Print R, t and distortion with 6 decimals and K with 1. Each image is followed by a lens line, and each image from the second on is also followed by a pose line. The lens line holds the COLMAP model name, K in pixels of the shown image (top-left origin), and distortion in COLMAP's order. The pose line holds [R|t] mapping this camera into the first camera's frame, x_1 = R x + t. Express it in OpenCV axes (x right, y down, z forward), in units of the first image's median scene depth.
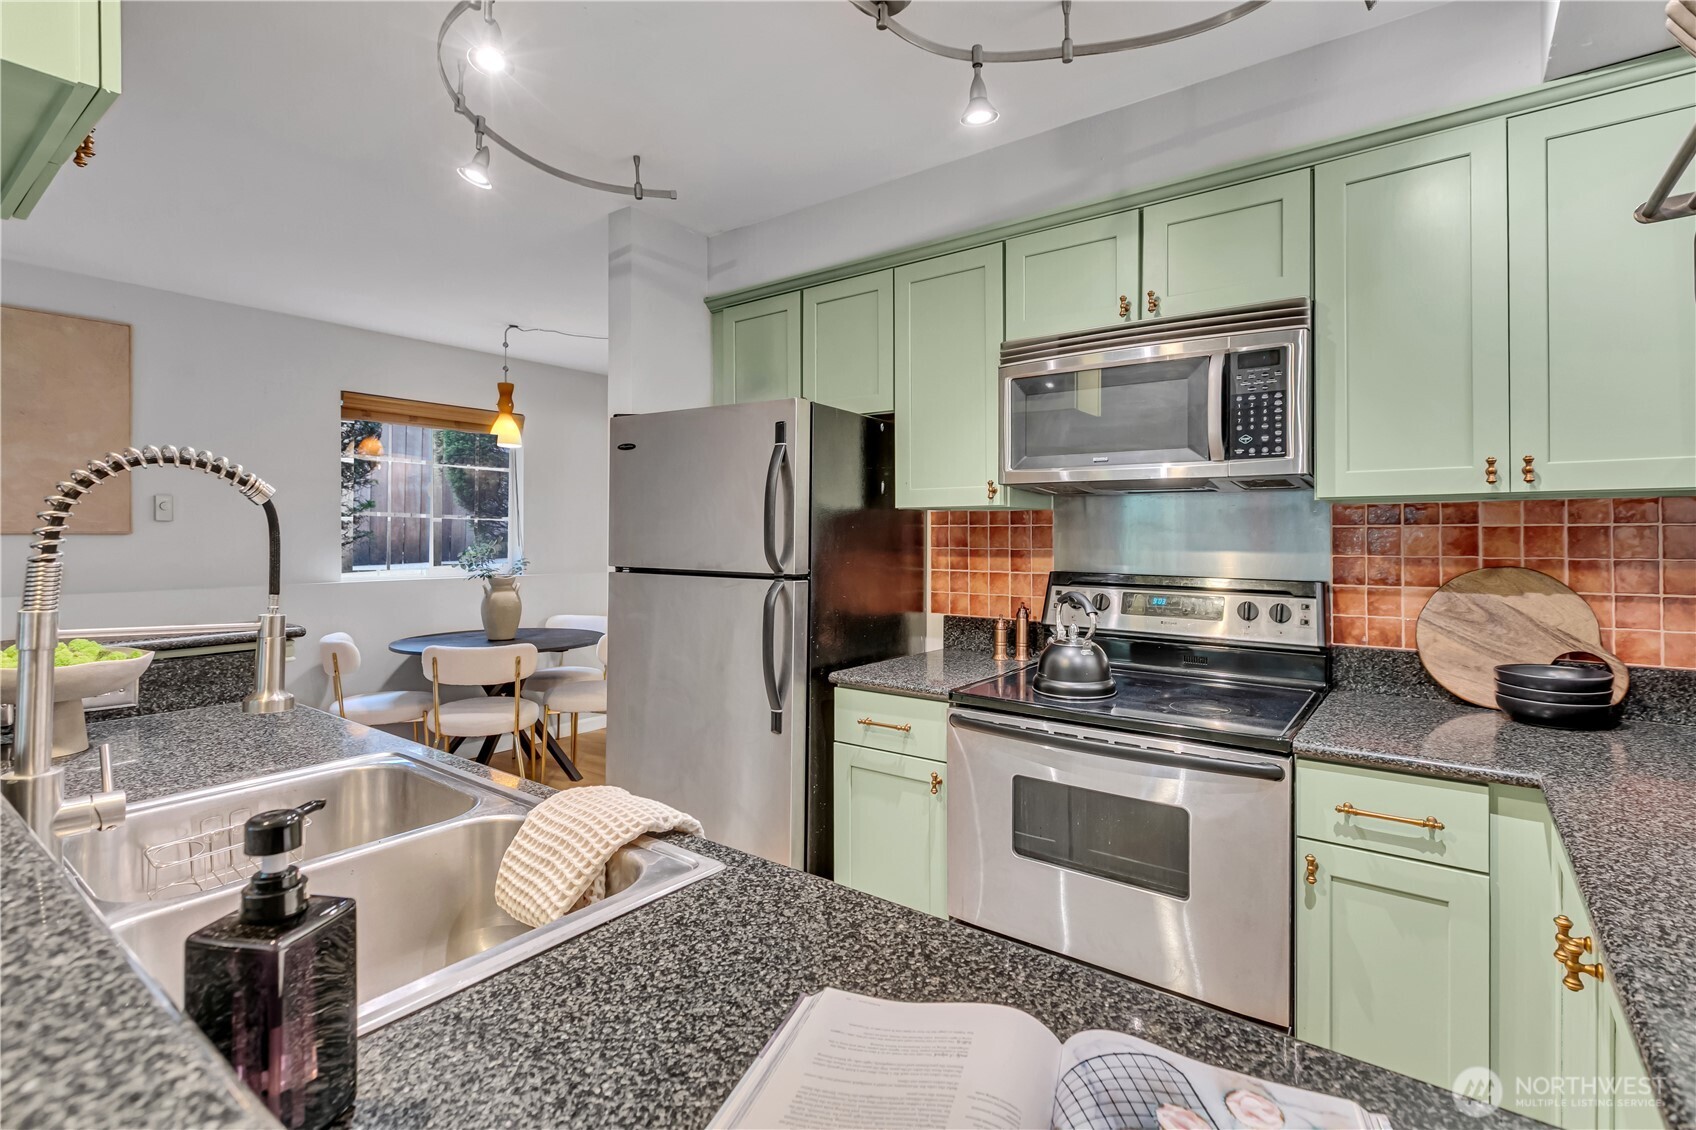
lens RADIAL K [[795.6, 0, 873.8], [0, 795.6, 527.5], [0, 0, 1]] dist [-0.000378, 0.008121]
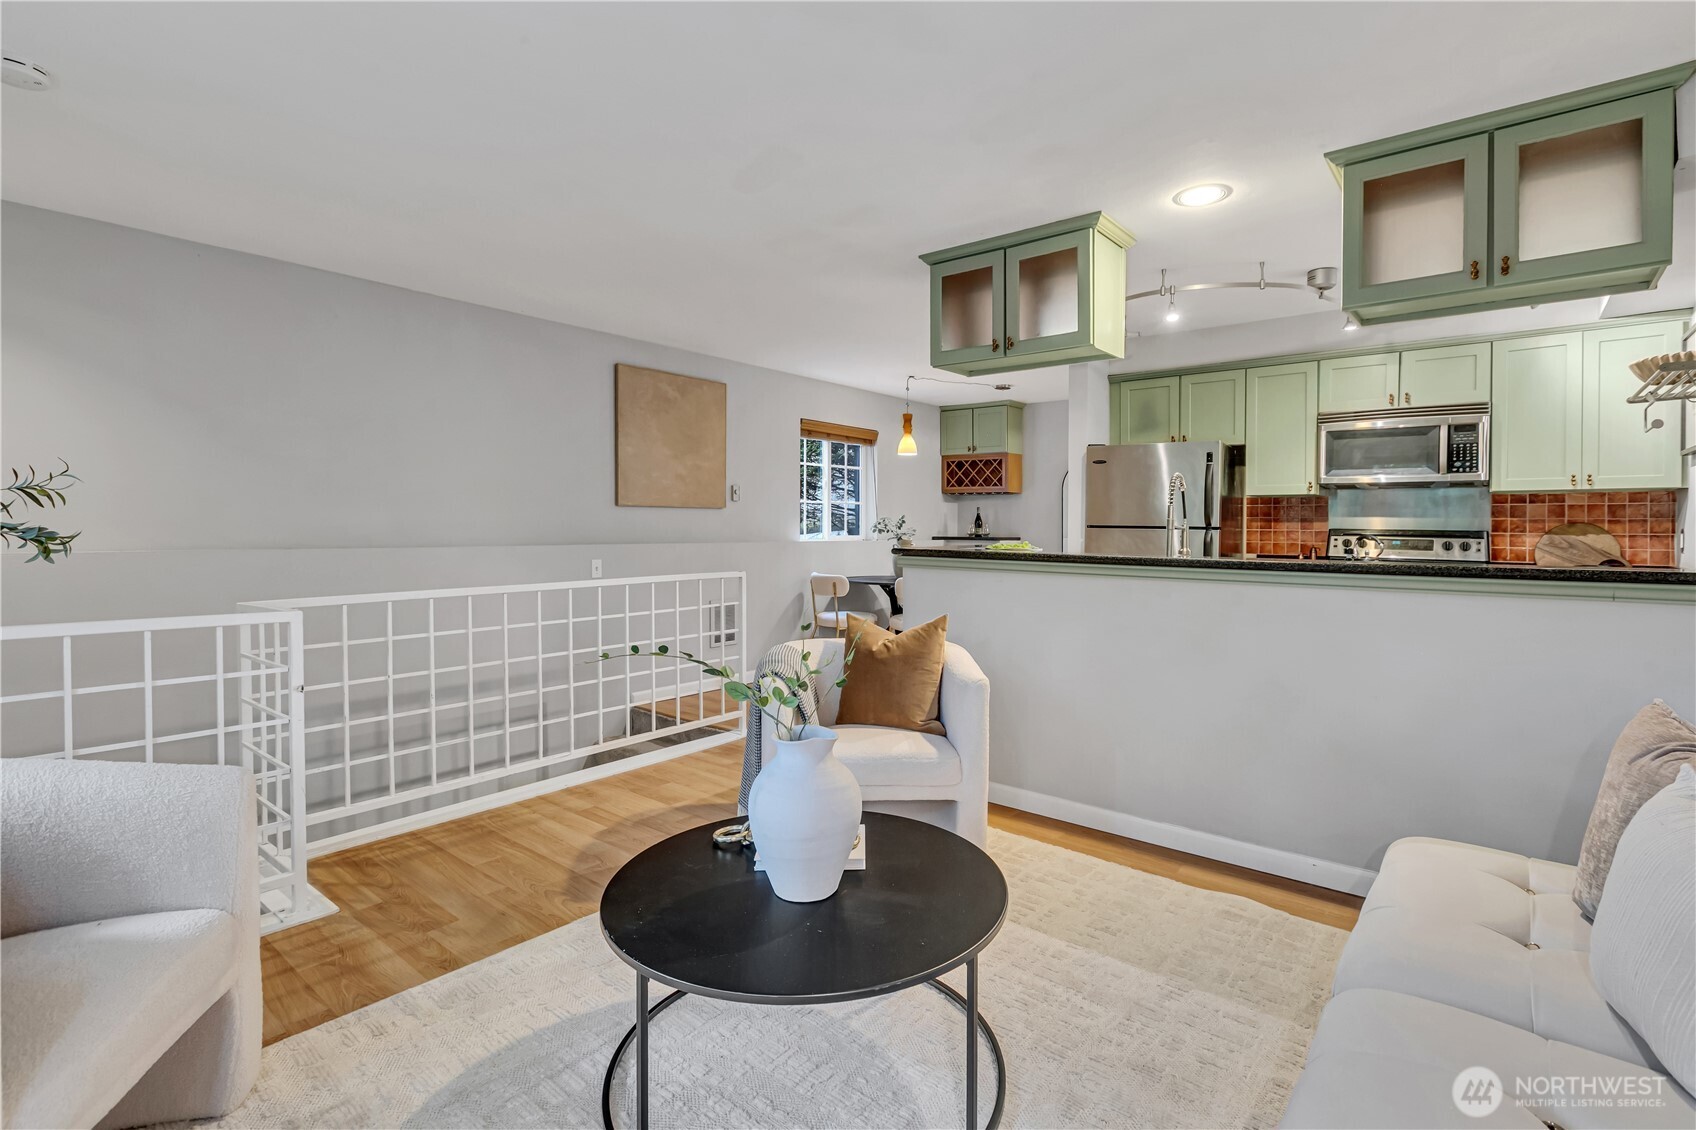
lens RADIAL K [[795.6, 0, 873.8], [0, 795.6, 527.5], [0, 0, 1]] dist [-0.000378, 0.008121]
pose [[0.999594, 0.009142, -0.026974, -1.026412], [-0.008942, 0.999932, 0.007543, 0.058933], [0.027041, -0.007299, 0.999608, -1.182743]]
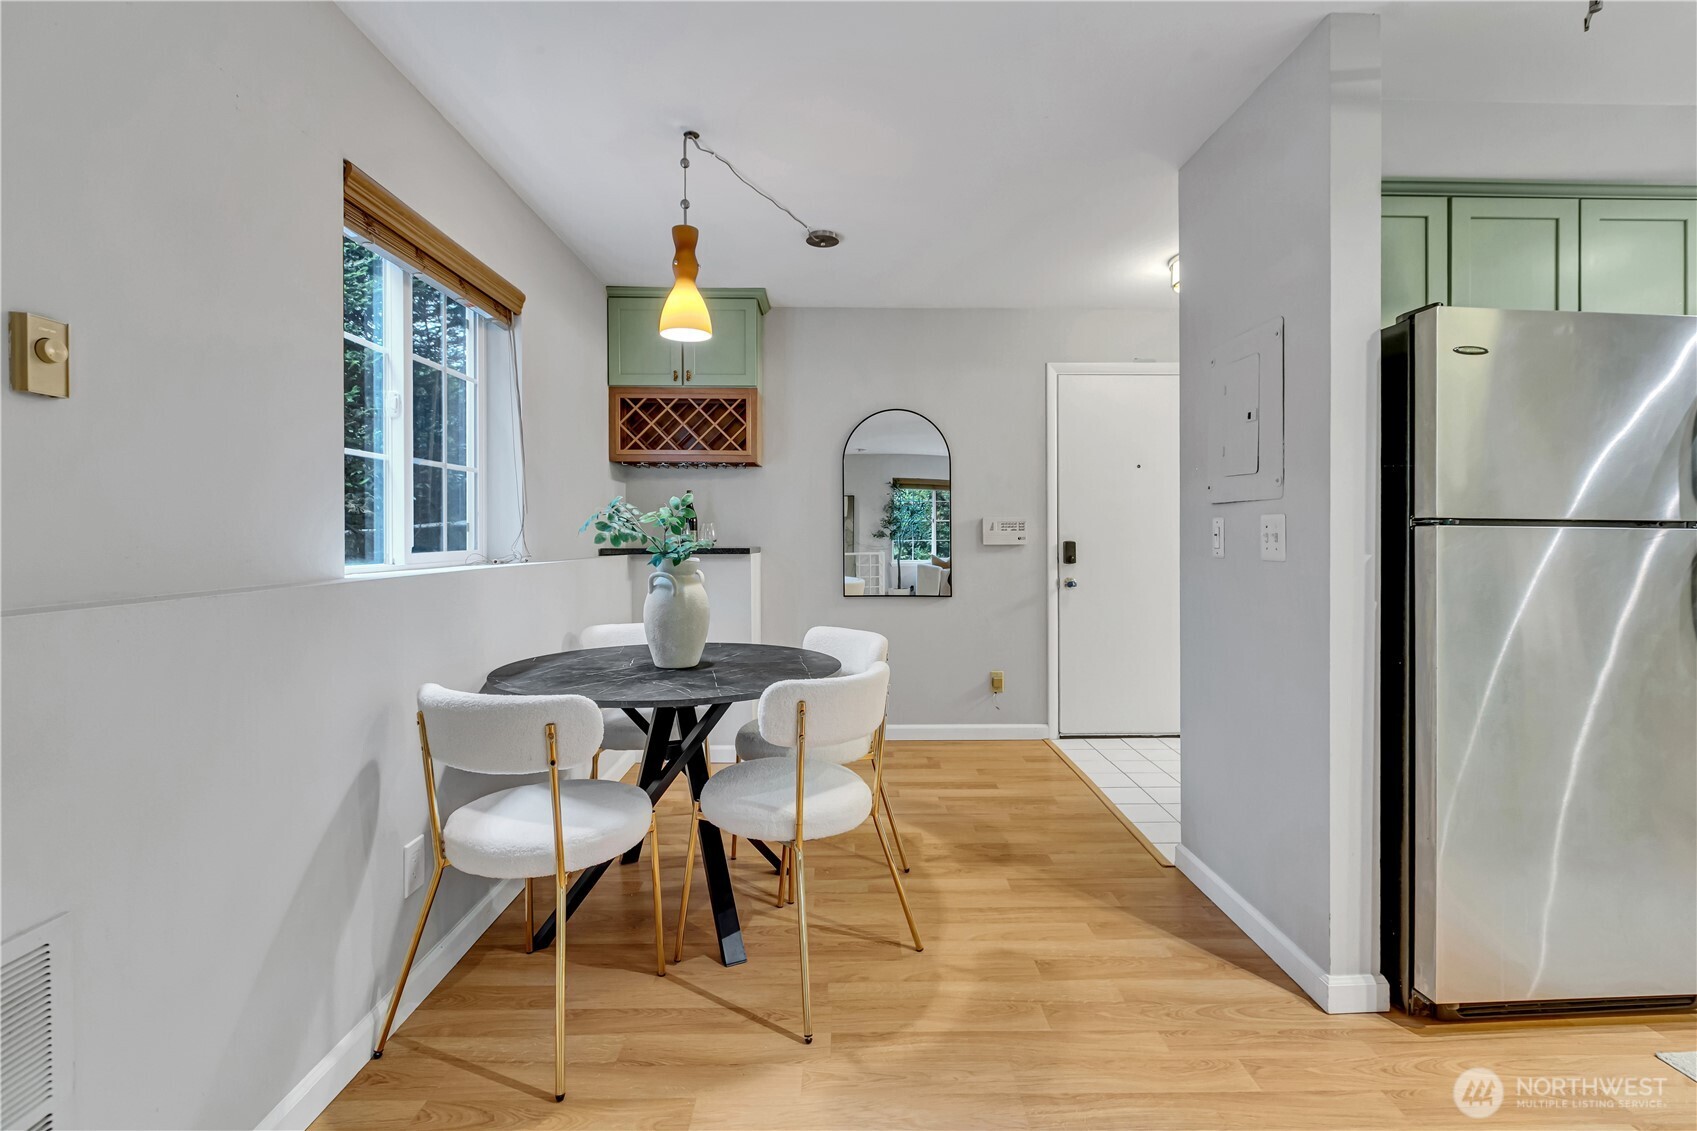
lens RADIAL K [[774.1, 0, 857.6], [0, 774.1, 533.0], [0, 0, 1]] dist [-0.001027, -0.000196]
pose [[0.792228, 0.001728, 0.610222, -1.506874], [-0.005467, 0.999976, 0.004266, 0.082945], [-0.610200, -0.006715, 0.792219, 0.993334]]
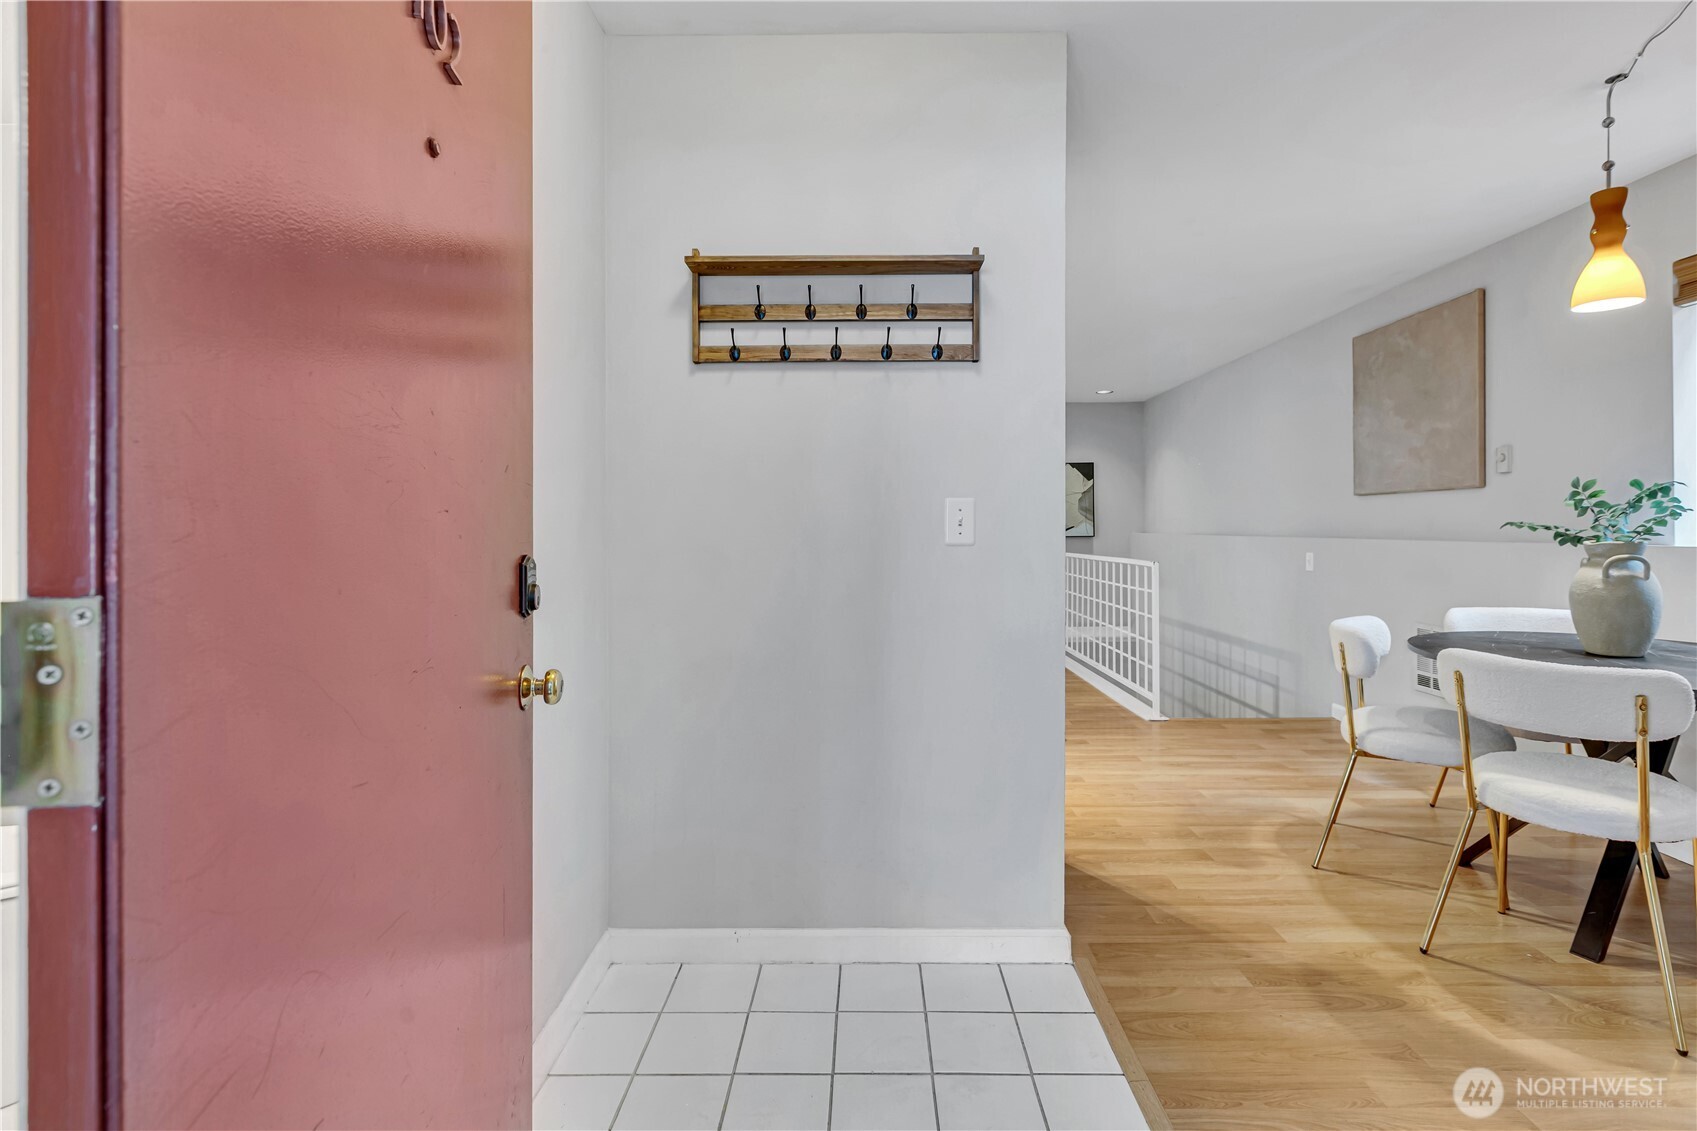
lens RADIAL K [[773.3, 0, 855.6], [0, 773.3, 555.0], [0, 0, 1]] dist [-0.001611, -0.000933]
pose [[-0.810018, 0.027262, -0.585771, 0.594111], [0.010972, 0.999448, 0.031342, 0.101605], [0.586302, 0.018961, -0.809871, 2.384937]]
